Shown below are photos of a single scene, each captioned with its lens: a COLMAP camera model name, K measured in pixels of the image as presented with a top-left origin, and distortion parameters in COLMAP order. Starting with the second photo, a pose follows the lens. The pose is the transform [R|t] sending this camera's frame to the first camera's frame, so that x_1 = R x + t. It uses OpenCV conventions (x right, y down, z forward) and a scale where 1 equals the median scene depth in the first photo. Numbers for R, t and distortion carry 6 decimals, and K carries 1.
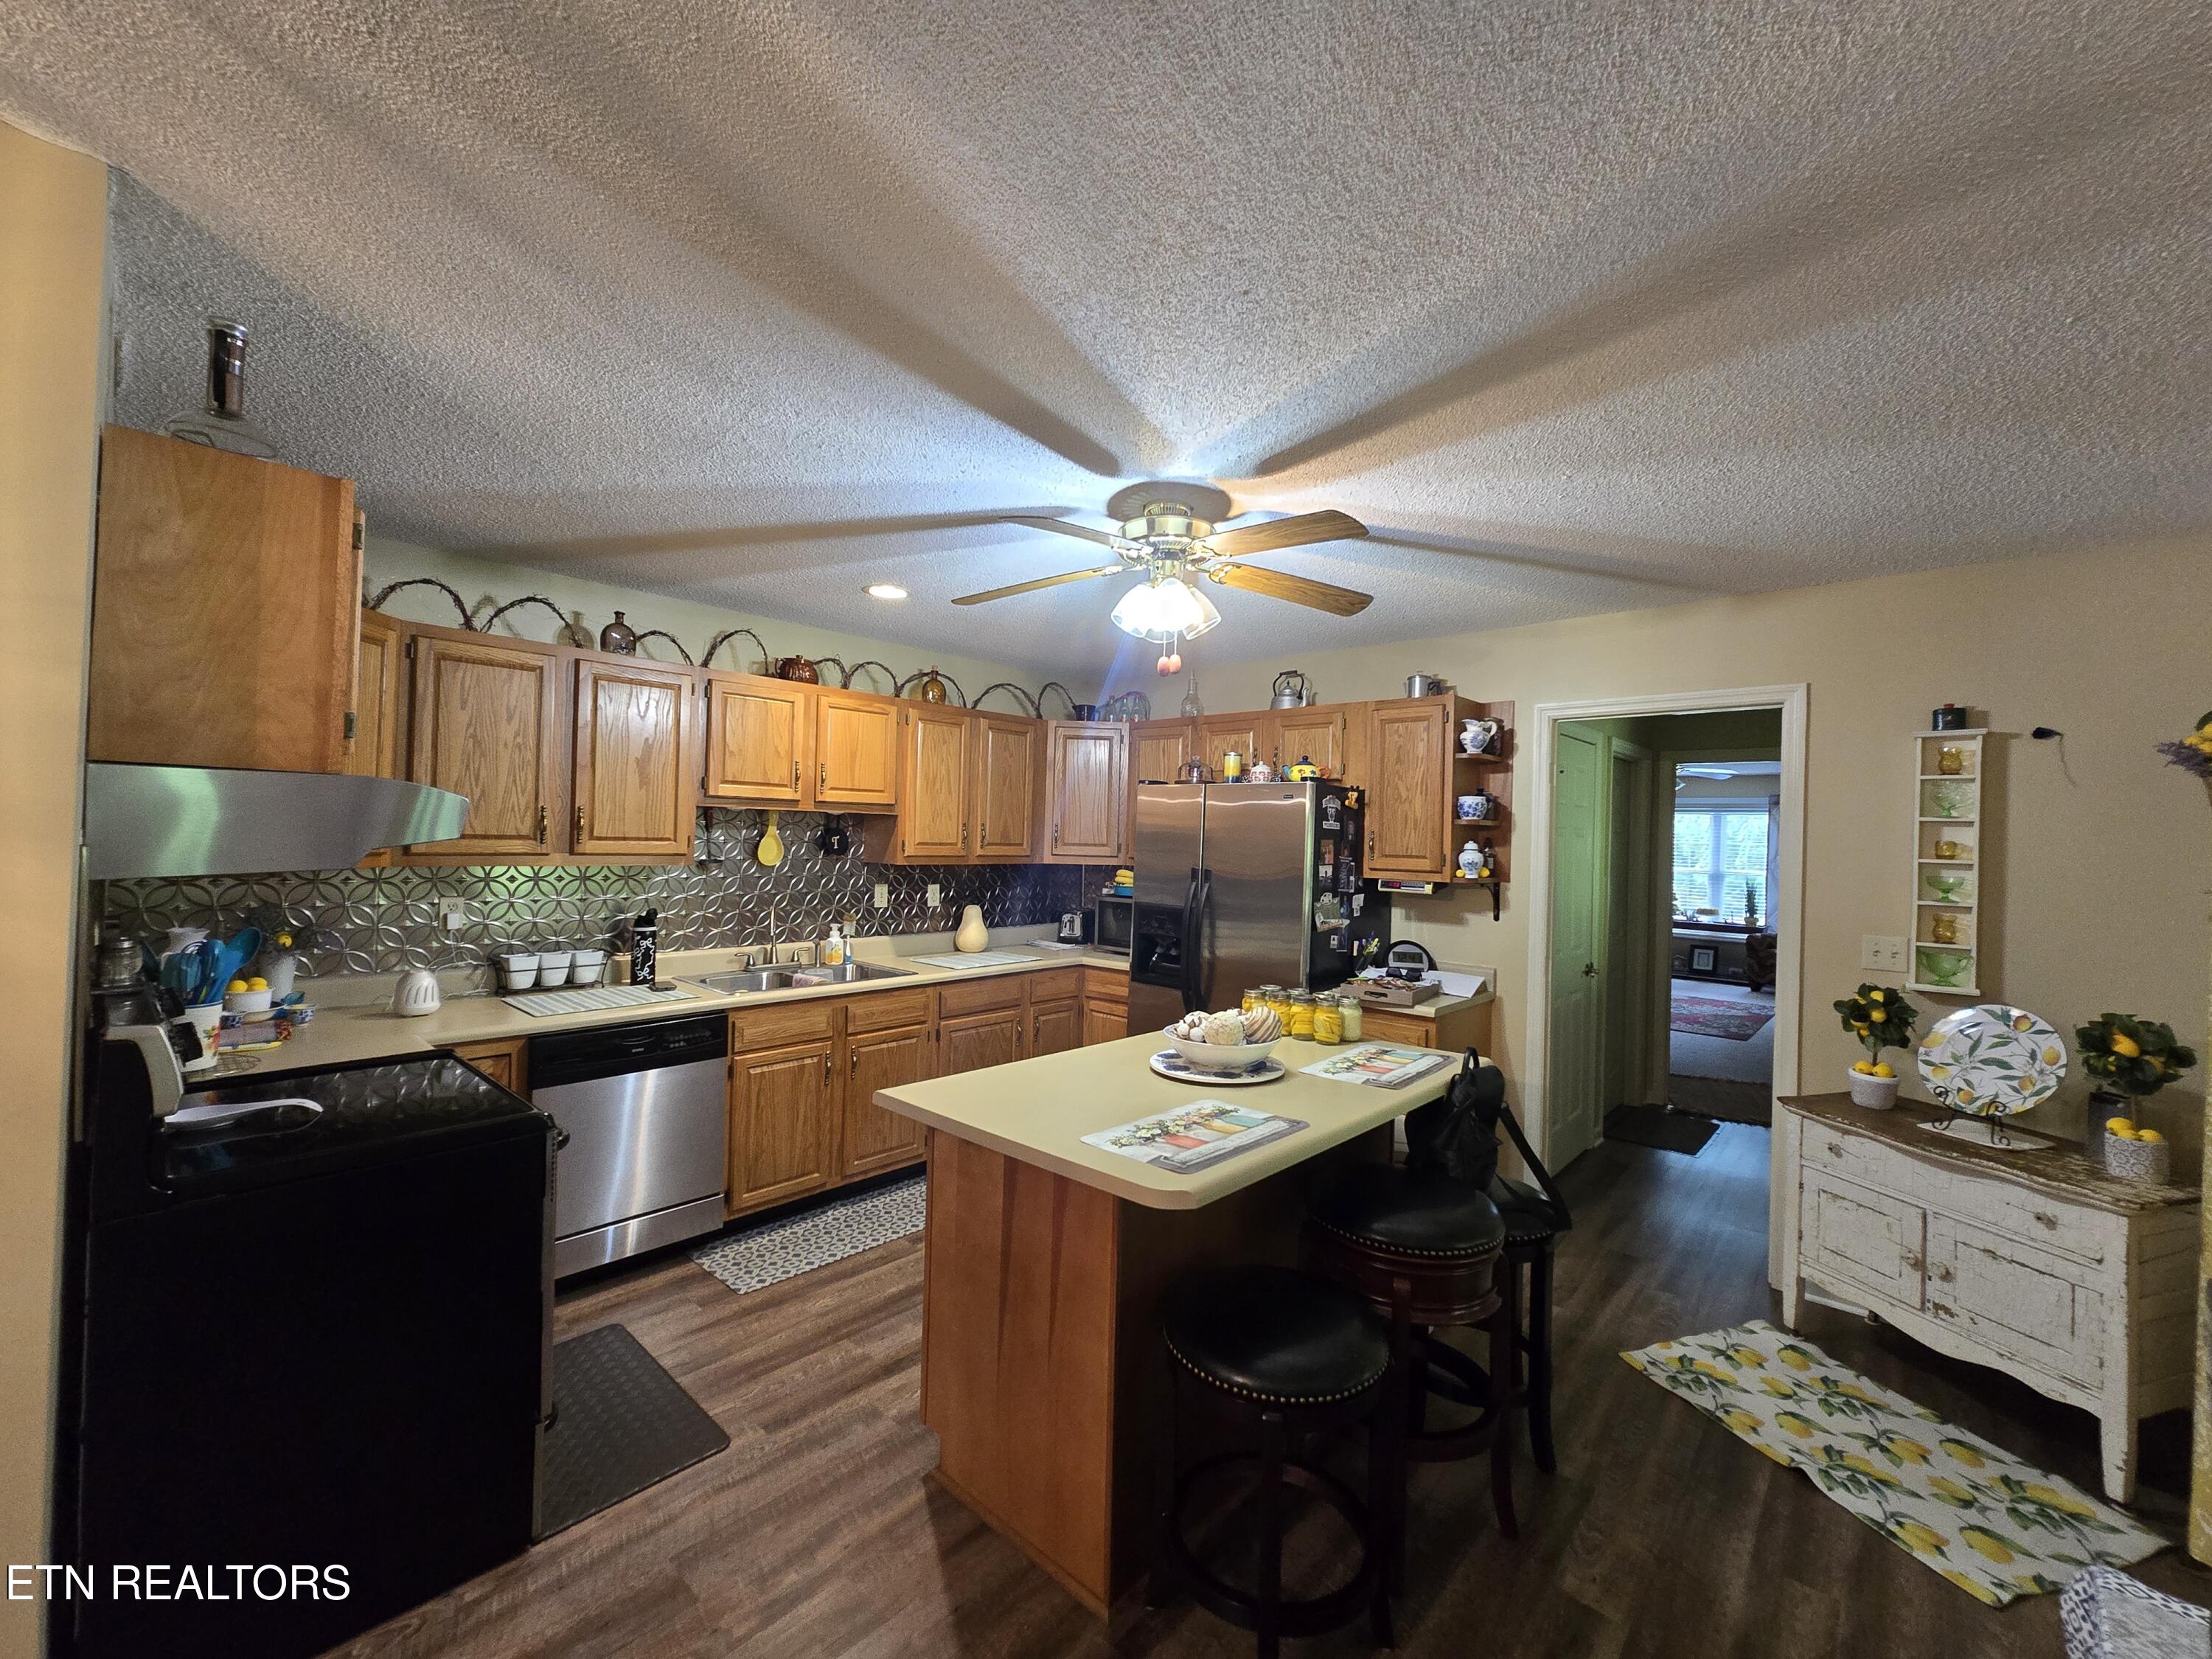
lens RADIAL K [[895.7, 0, 1113.5], [0, 895.7, 835.1], [0, 0, 1]] dist [-0.006777, 0.002612]
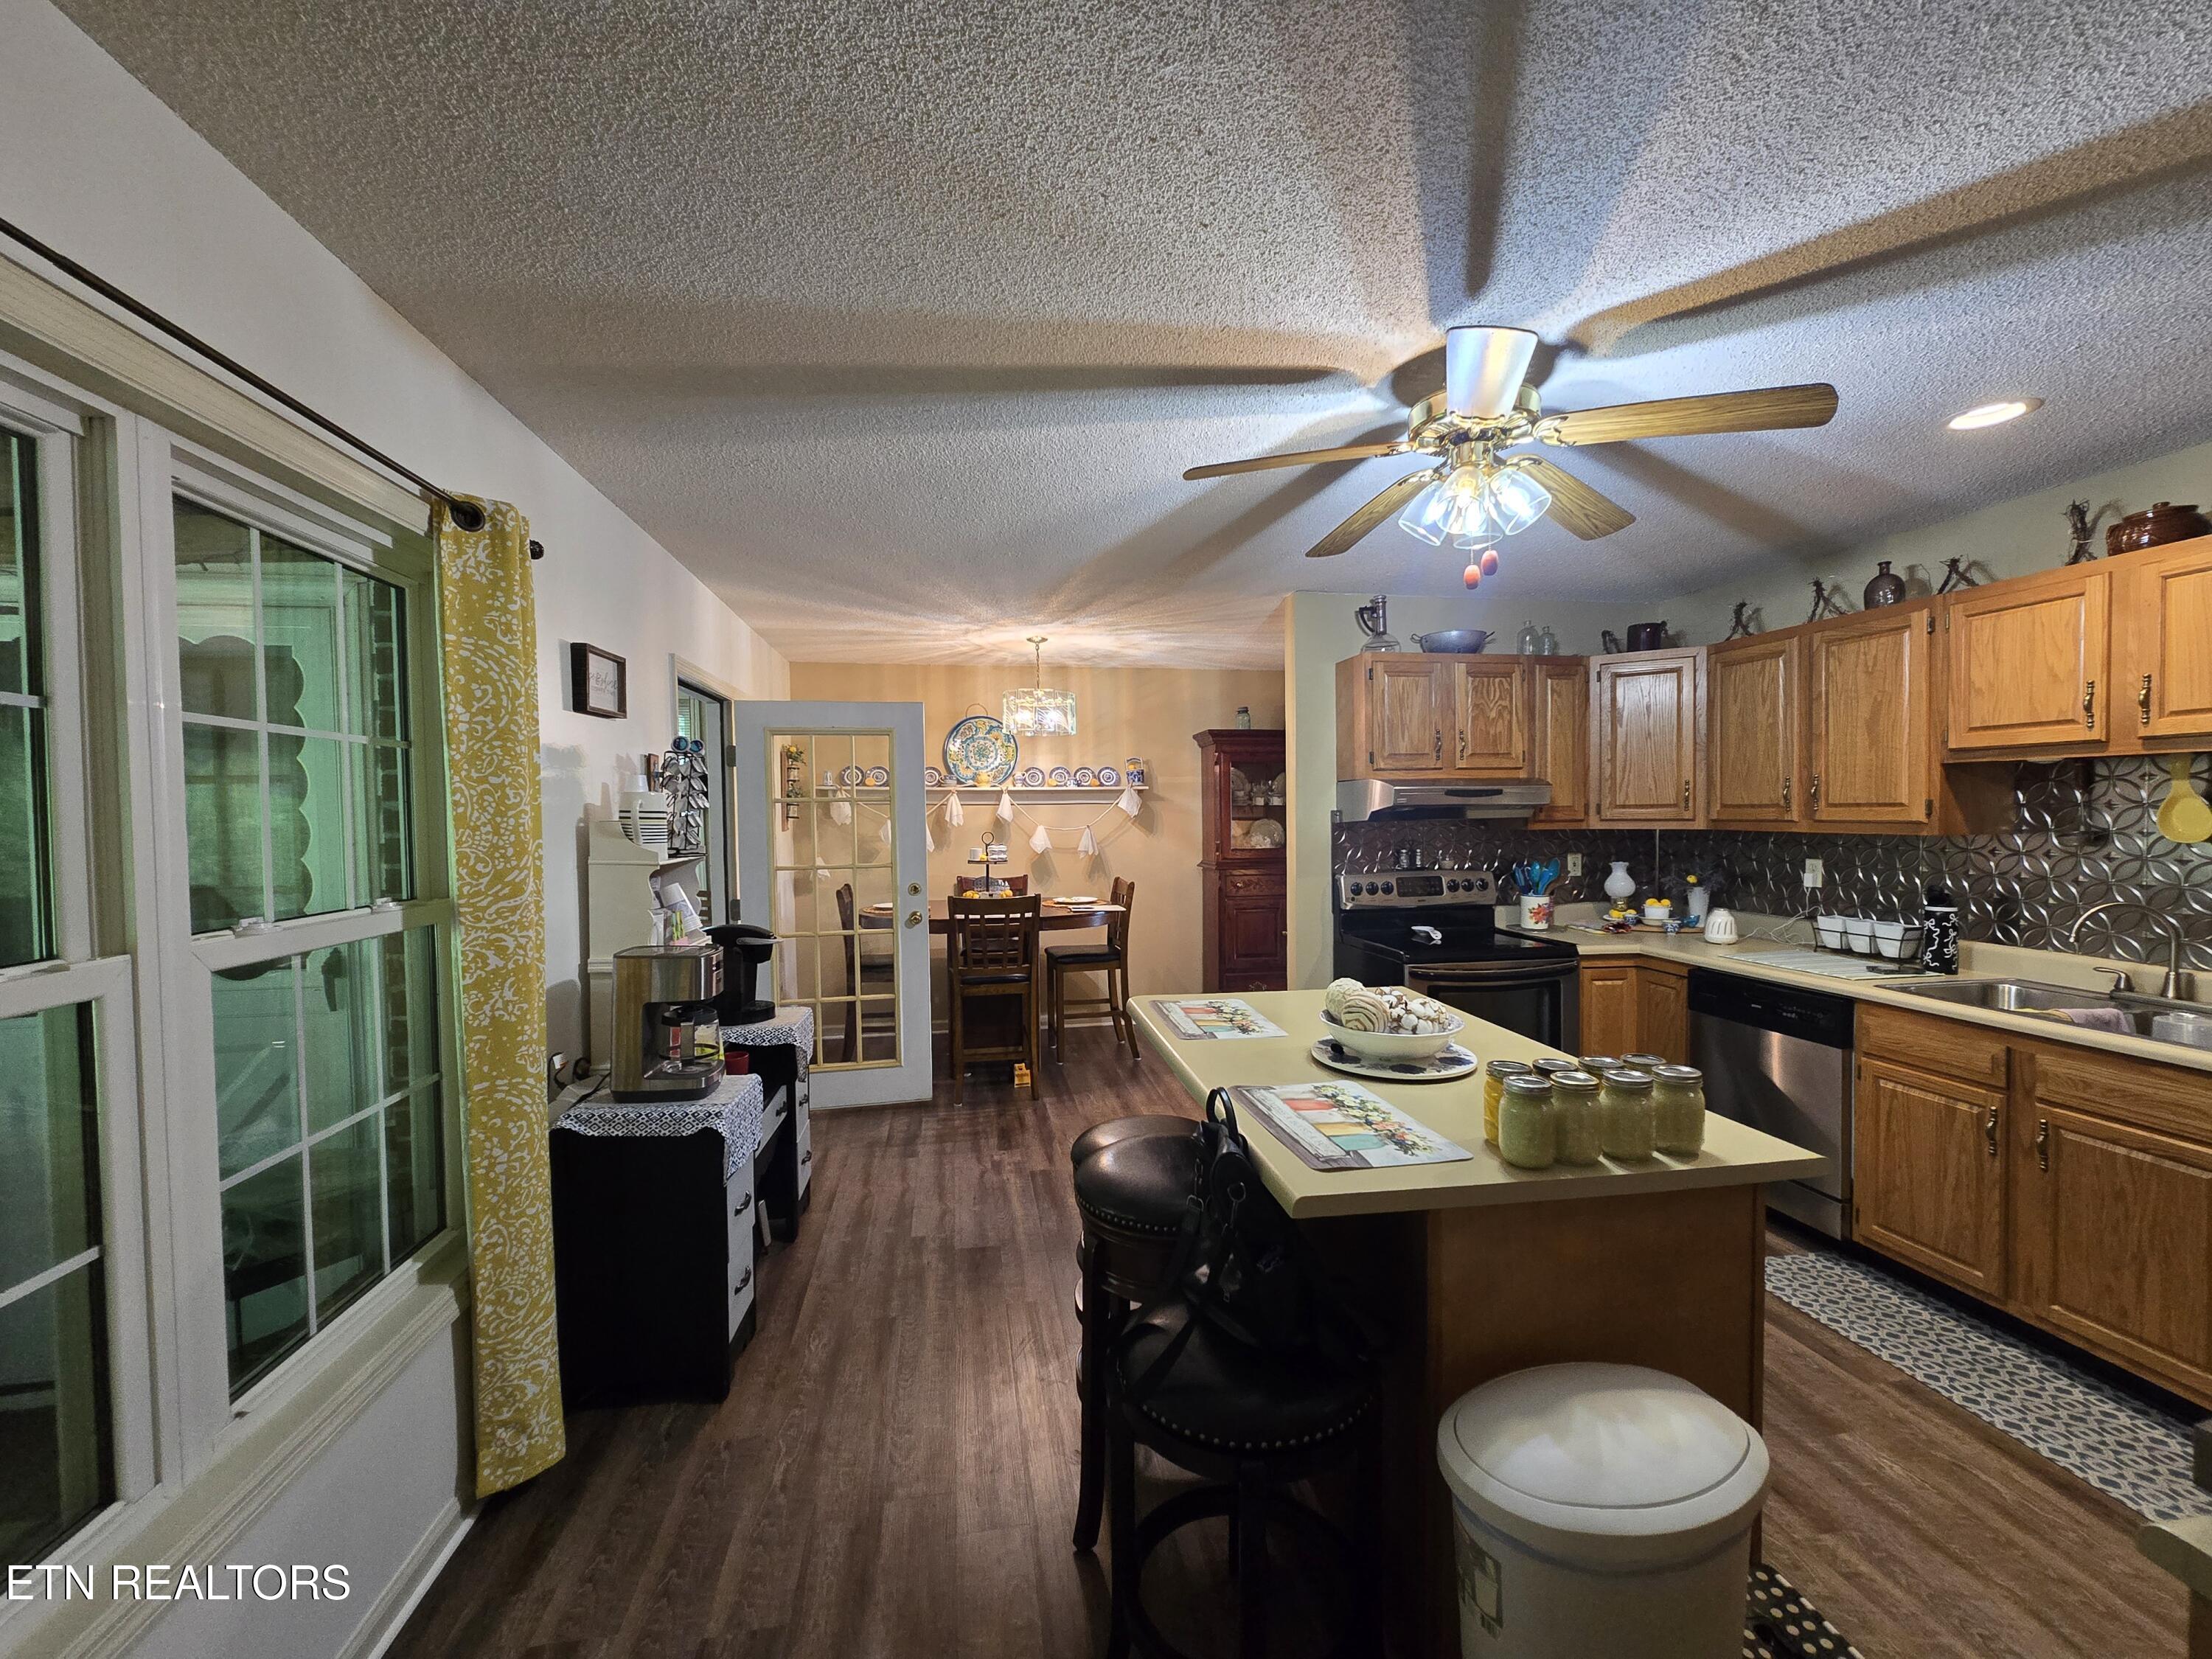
lens RADIAL K [[895.7, 0, 1112.8], [0, 895.7, 837.9], [0, 0, 1]] dist [-0.006777, 0.002612]
pose [[-0.614961, 0.005623, -0.788538, 0.623583], [-0.003133, 0.999949, 0.009574, 0.029267], [0.788552, 0.008358, -0.614912, 0.865546]]
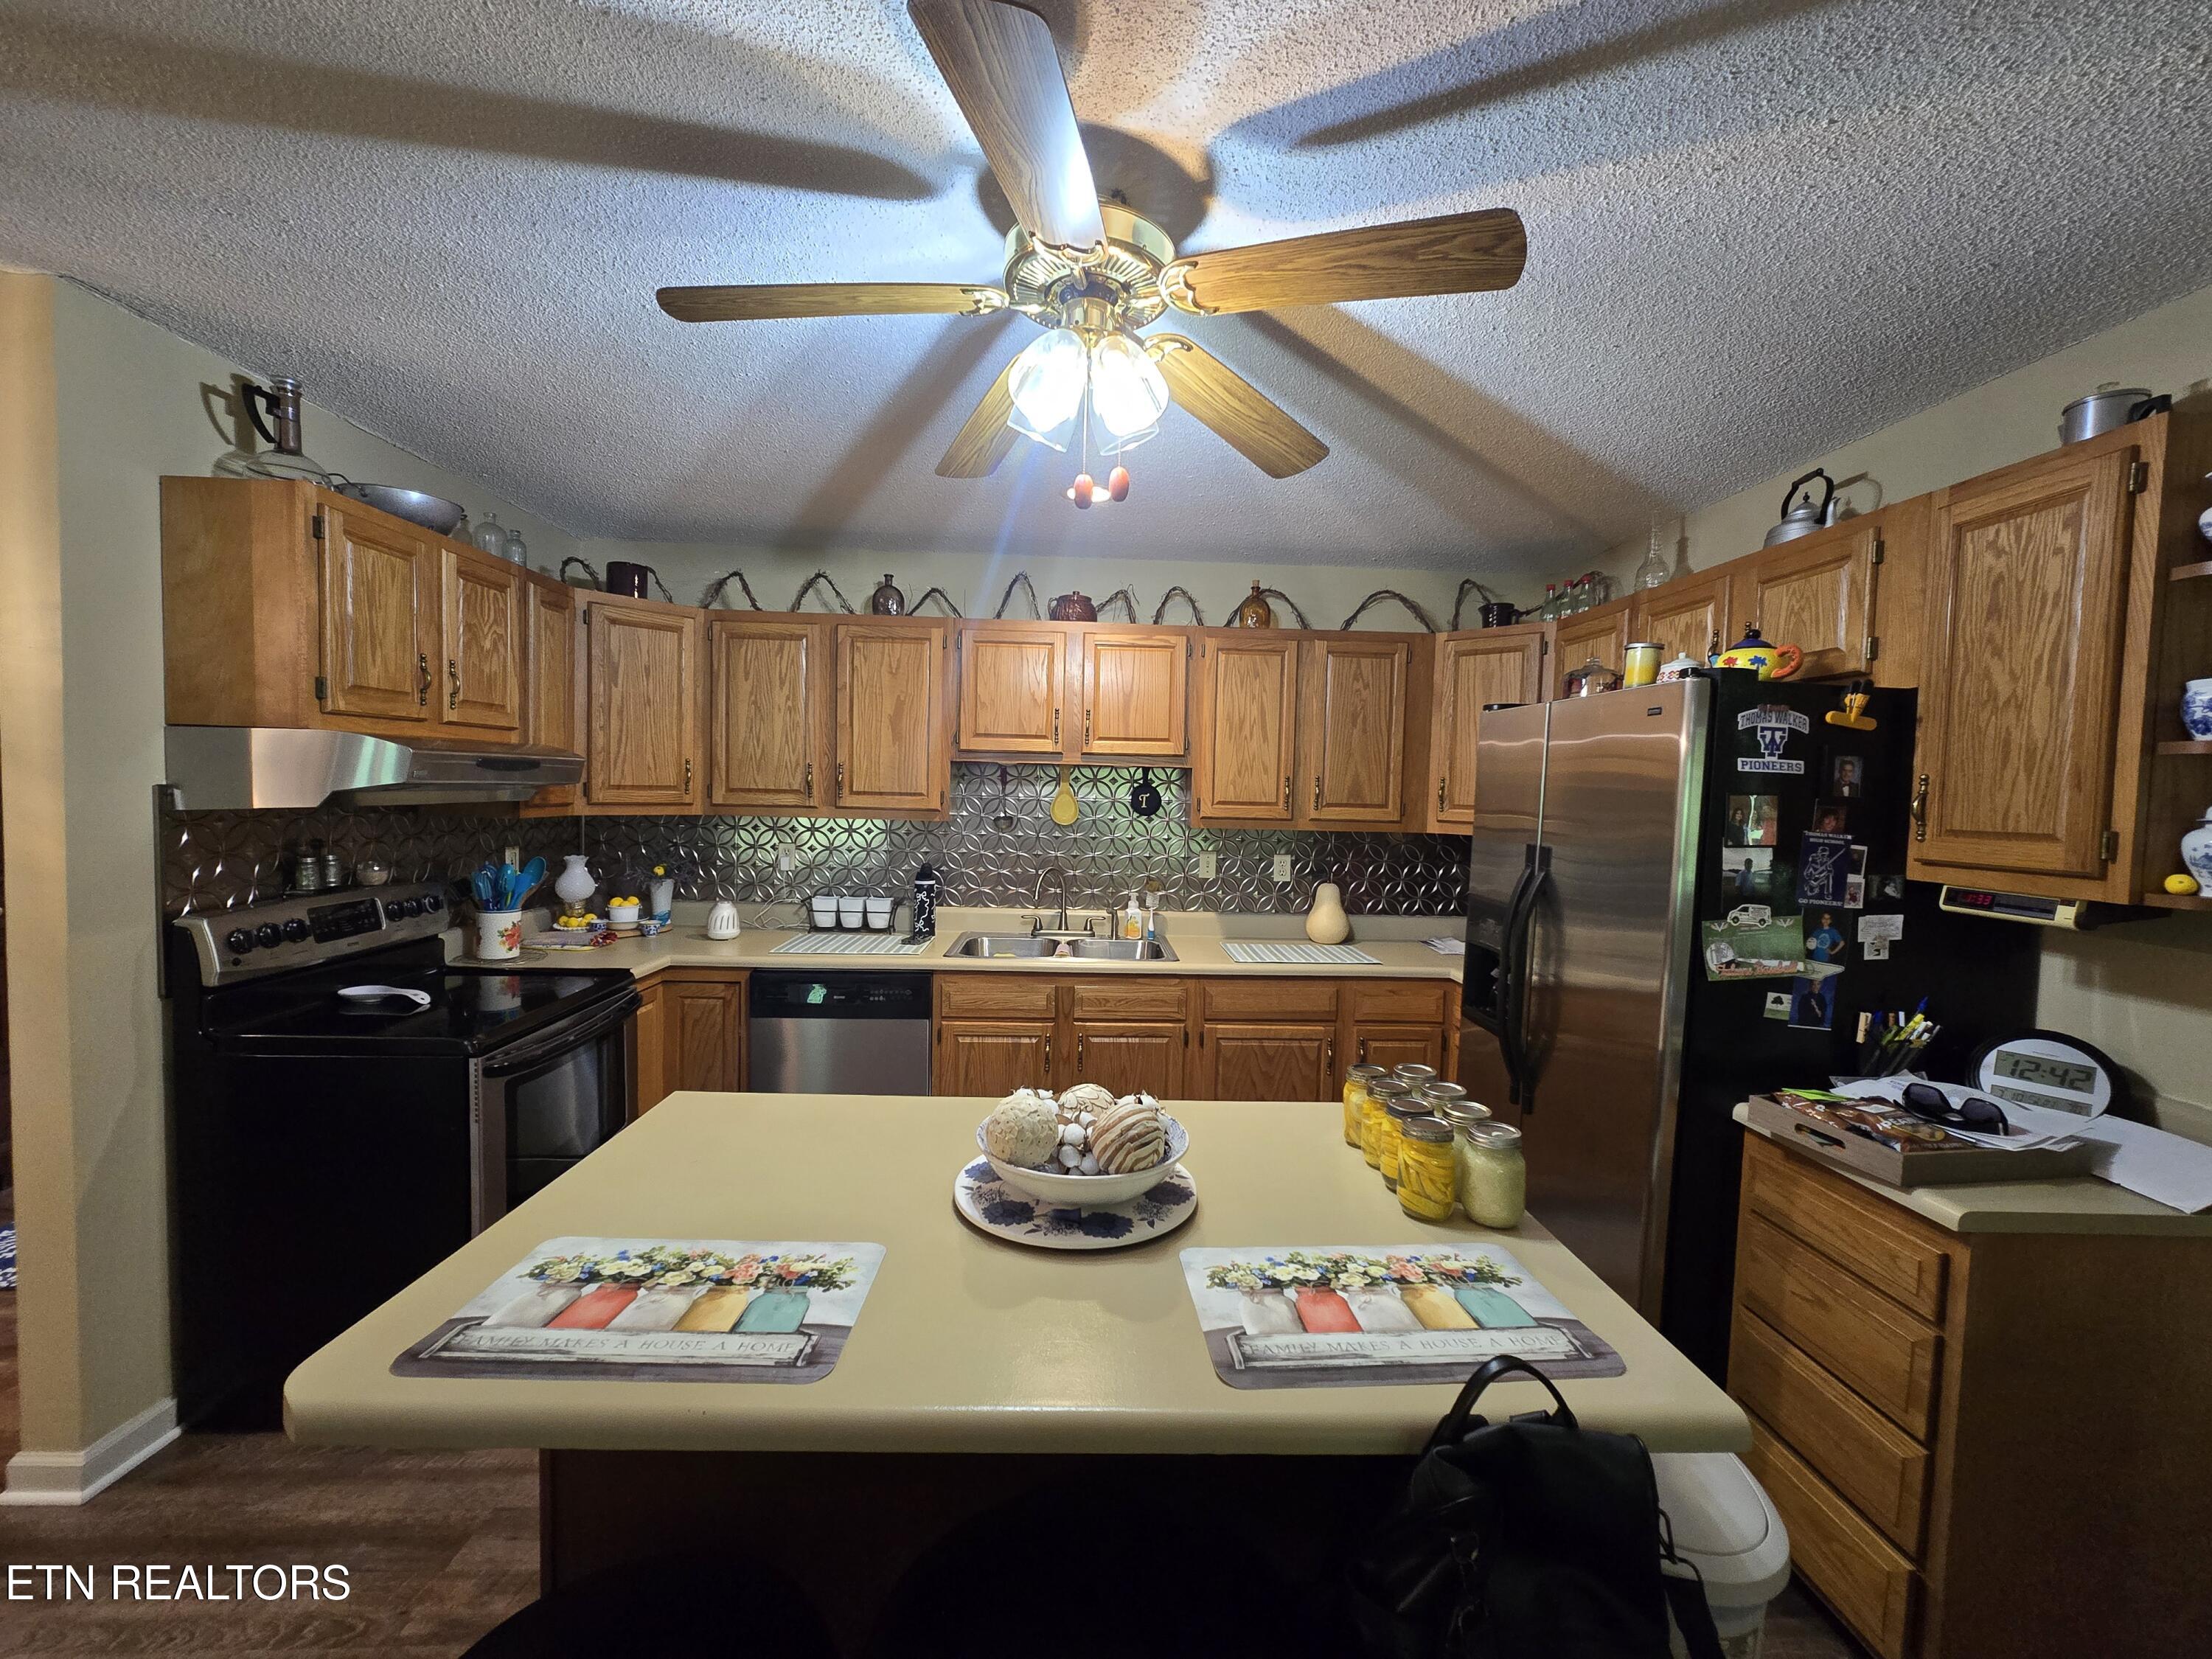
lens RADIAL K [[895.7, 0, 1111.2], [0, 895.7, 833.6], [0, 0, 1]] dist [-0.006777, 0.002612]
pose [[0.702162, 0.029406, -0.711410, 0.343293], [-0.006551, 0.999371, 0.034843, 0.011306], [0.711988, -0.019805, 0.701913, 0.415258]]
